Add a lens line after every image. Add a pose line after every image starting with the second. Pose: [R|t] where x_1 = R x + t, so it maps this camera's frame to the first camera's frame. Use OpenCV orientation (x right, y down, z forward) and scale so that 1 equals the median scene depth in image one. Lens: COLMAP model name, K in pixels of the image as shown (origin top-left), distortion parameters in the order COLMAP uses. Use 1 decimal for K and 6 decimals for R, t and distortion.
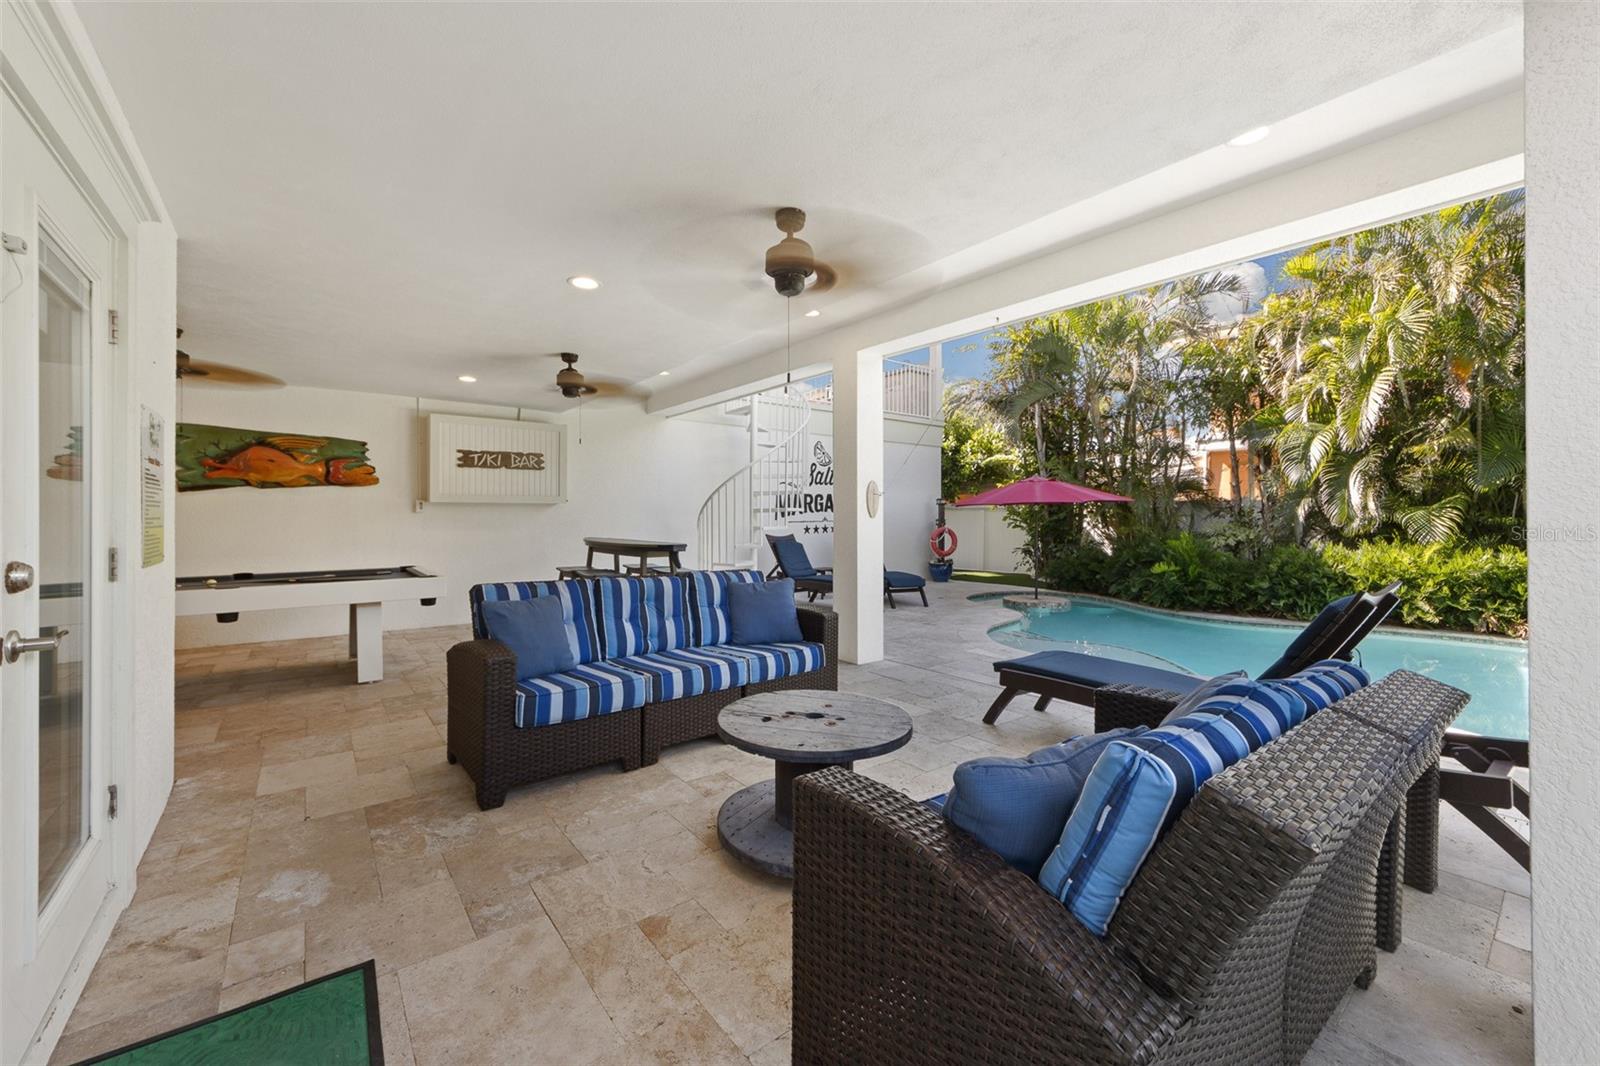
lens RADIAL K [[615.8, 0, 789.9], [0, 615.8, 520.0], [0, 0, 1]] dist [-0.000289, -0.000121]
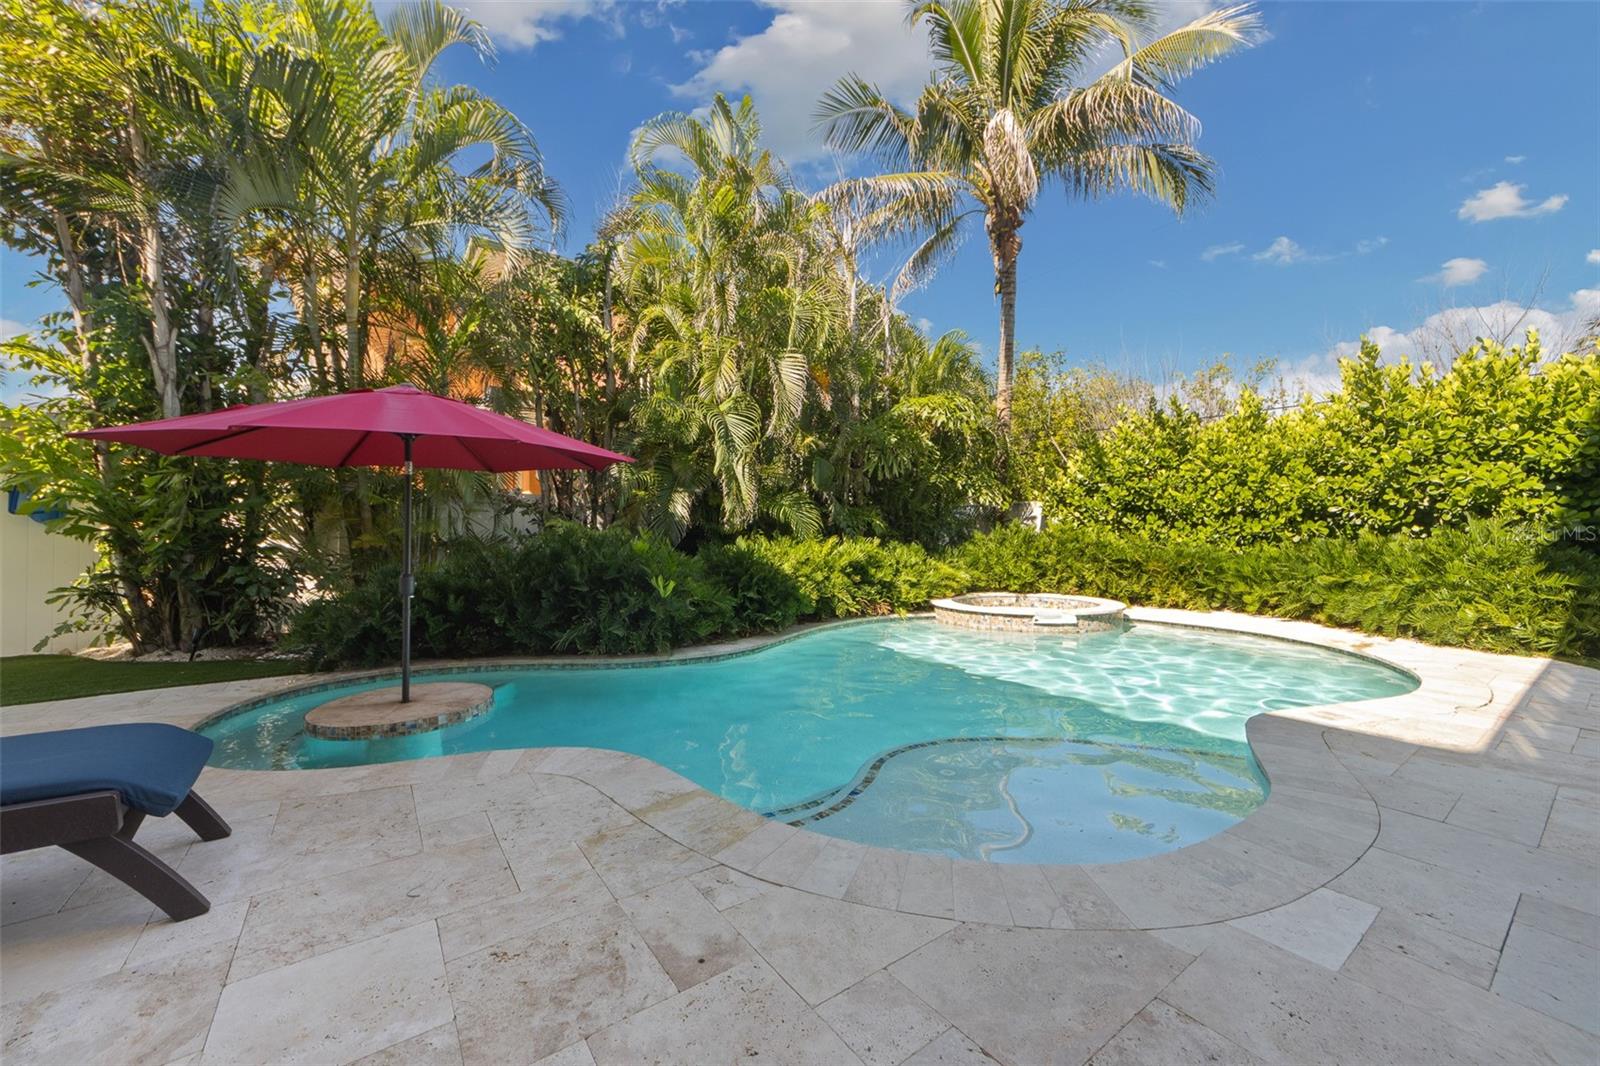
lens RADIAL K [[615.8, 0, 789.9], [0, 615.8, 520.0], [0, 0, 1]] dist [-0.000289, -0.000121]
pose [[0.034499, 0.022711, 0.999147, 0.014367], [0.012960, 0.999648, -0.023170, 0.034872], [-0.999321, 0.013748, 0.034193, 1.058762]]
